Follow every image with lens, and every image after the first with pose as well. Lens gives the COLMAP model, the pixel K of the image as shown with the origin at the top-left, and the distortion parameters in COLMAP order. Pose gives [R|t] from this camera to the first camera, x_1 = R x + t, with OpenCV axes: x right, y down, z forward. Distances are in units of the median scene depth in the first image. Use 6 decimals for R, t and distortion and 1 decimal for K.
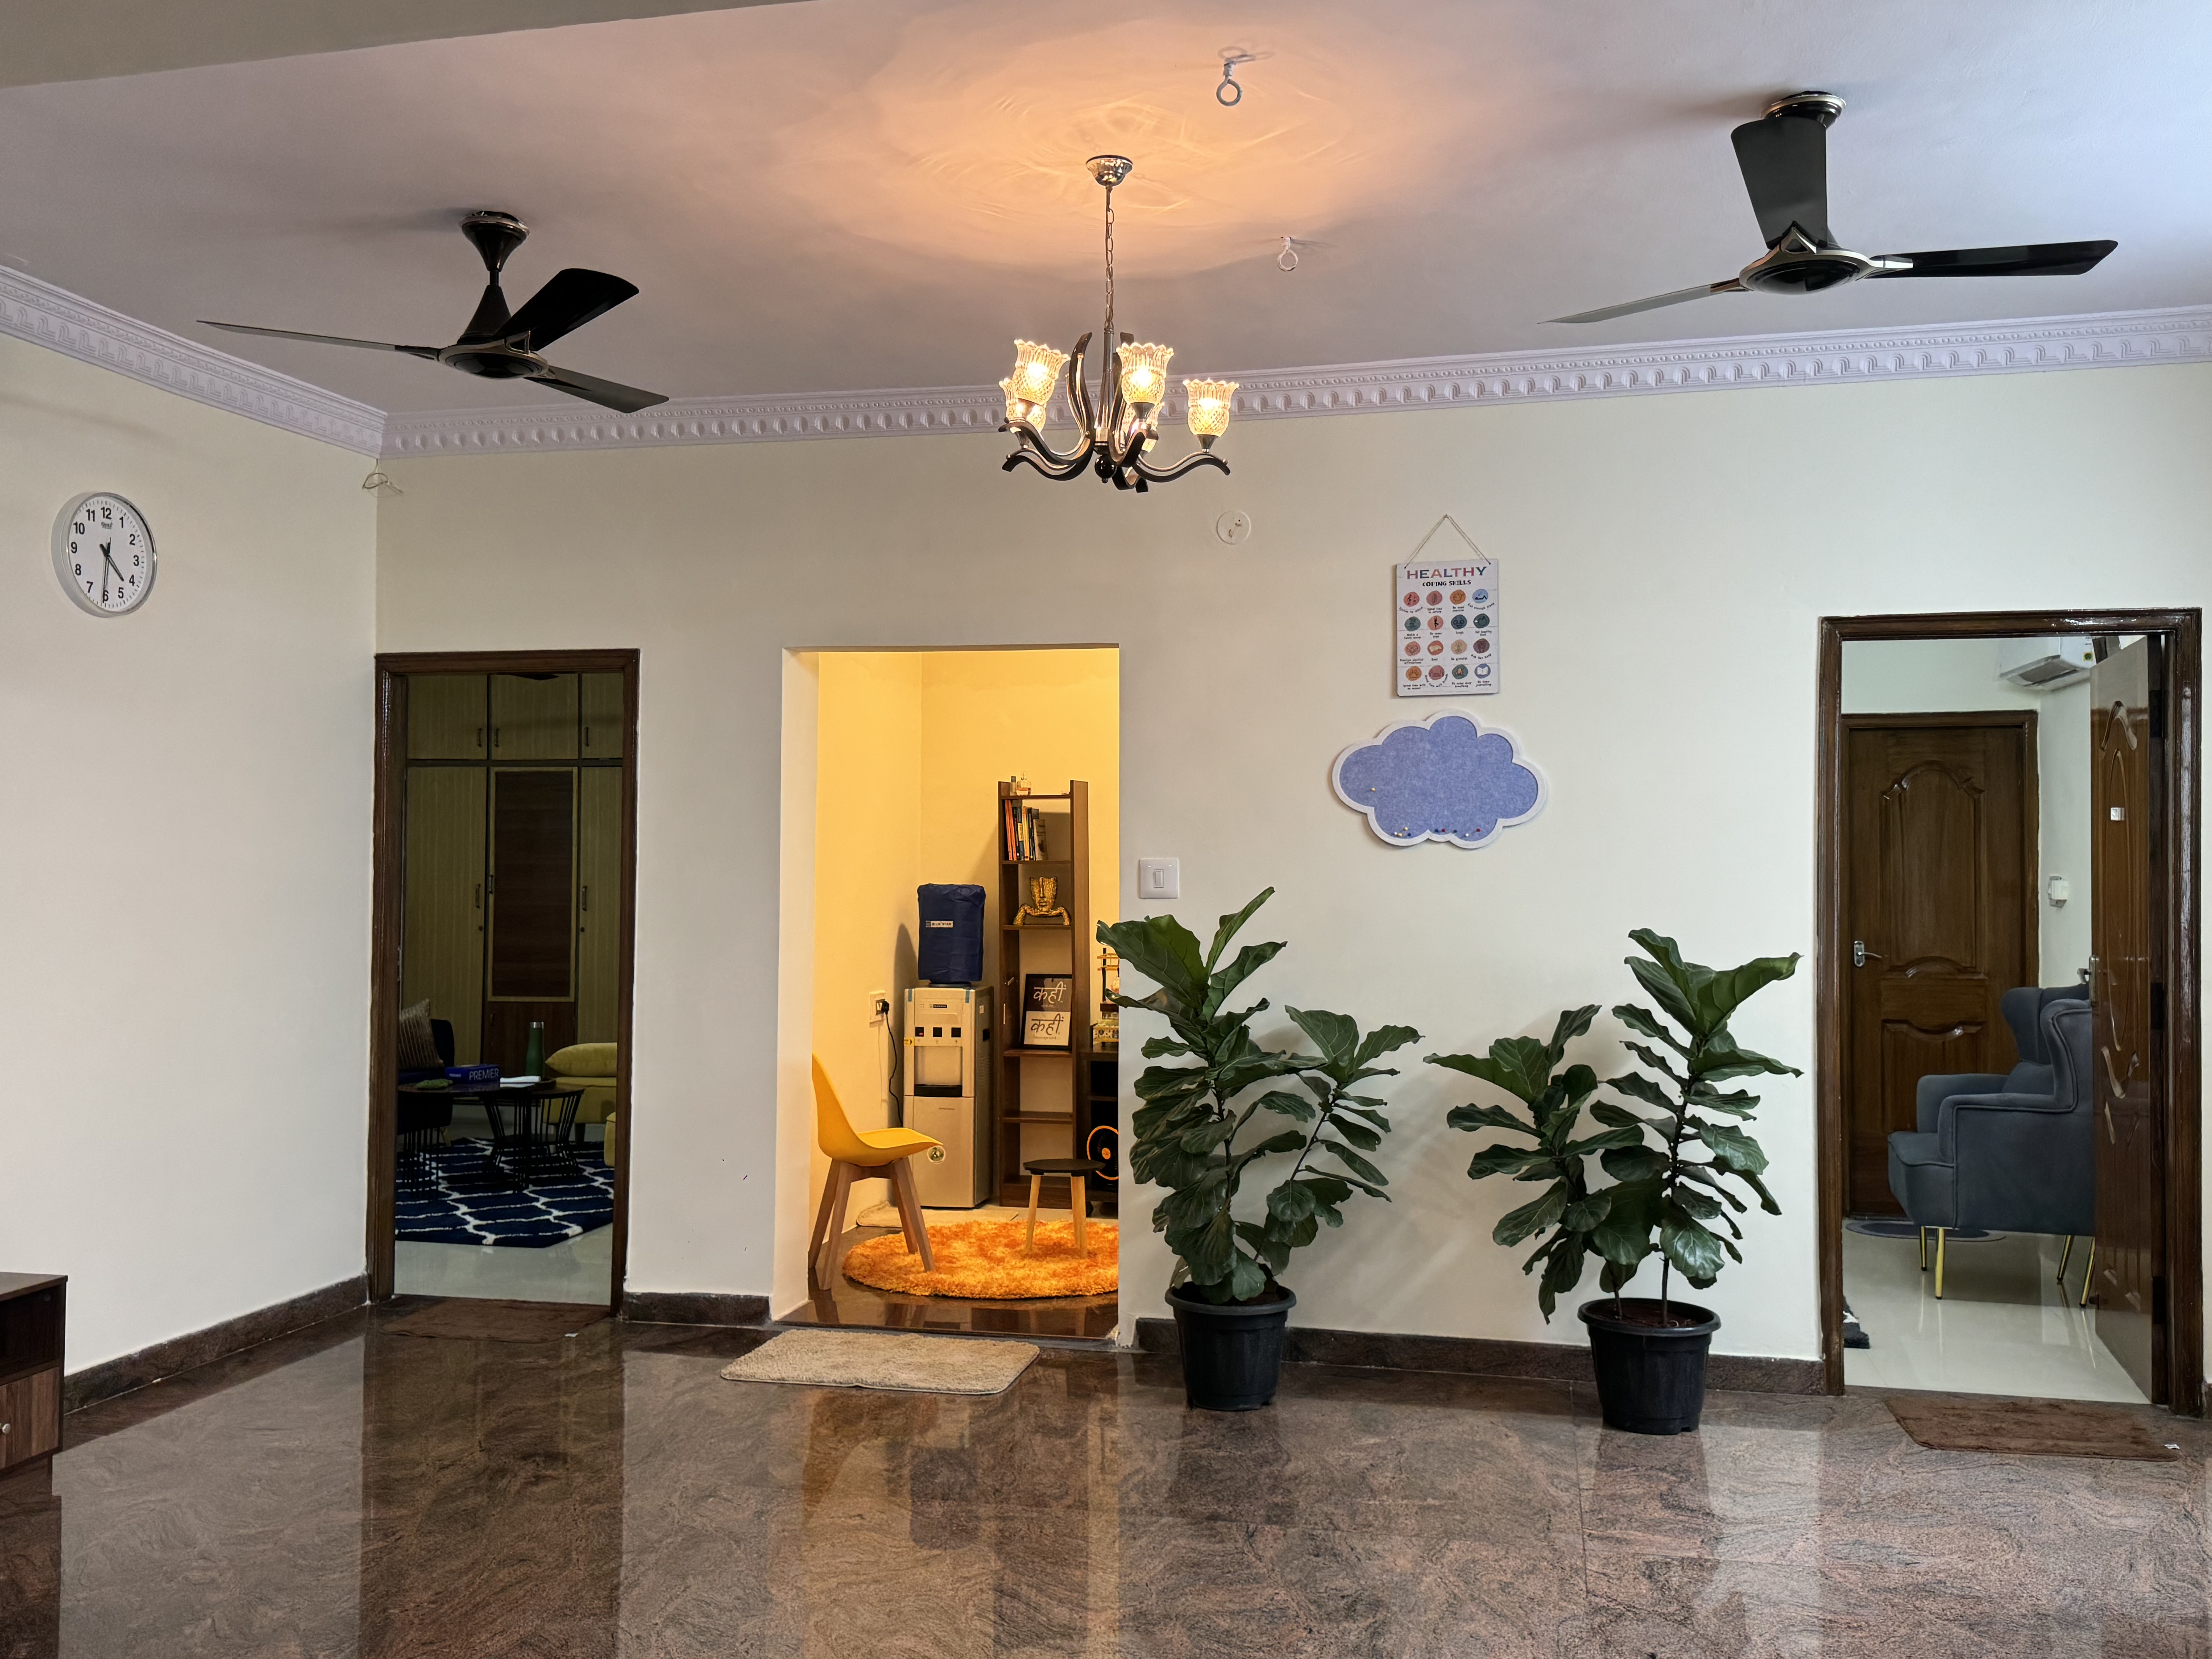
lens RADIAL K [[1862.4, 0, 1121.3], [0, 1862.4, 843.6], [0, 0, 1]] dist [0.074880, 0.001698]
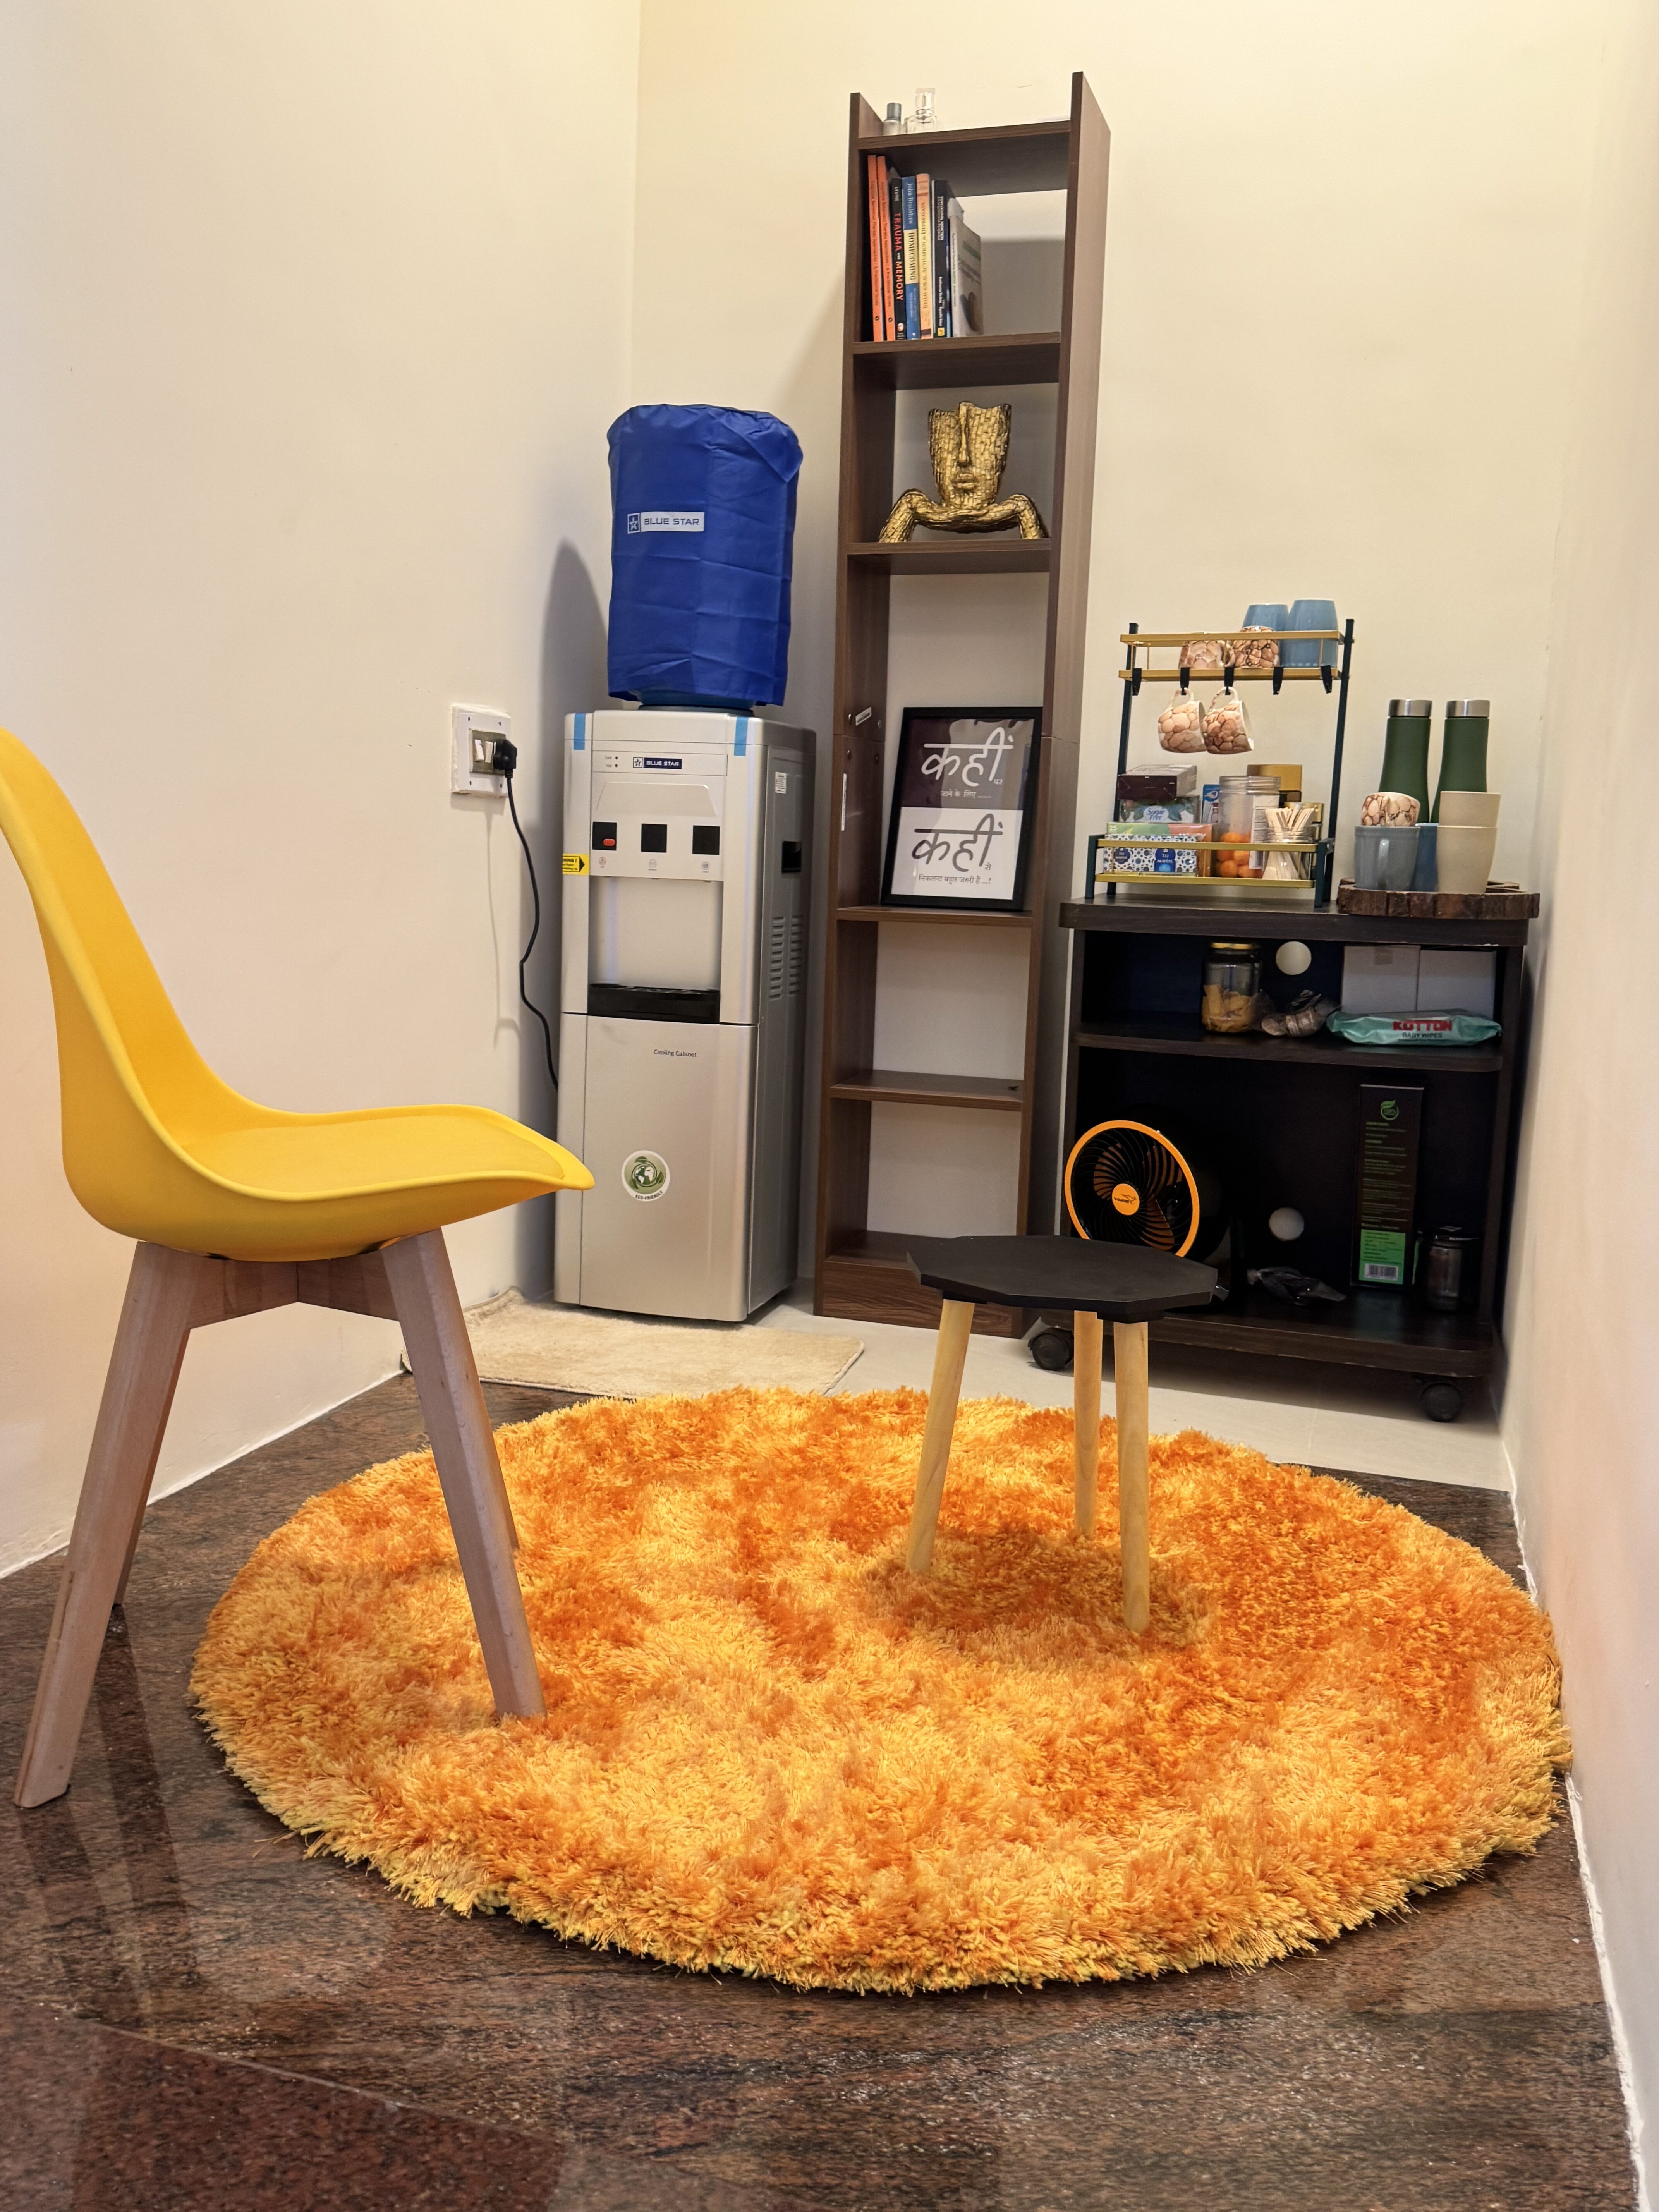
lens RADIAL K [[1862.4, 0, 824.2], [0, 1862.4, 1105.0], [0, 0, 1]] dist [0.074880, 0.001698]
pose [[0.997591, 0.045692, -0.052202, -0.044906], [-0.036831, 0.986491, 0.159624, 0.091956], [0.058790, -0.157316, 0.985797, 0.636504]]
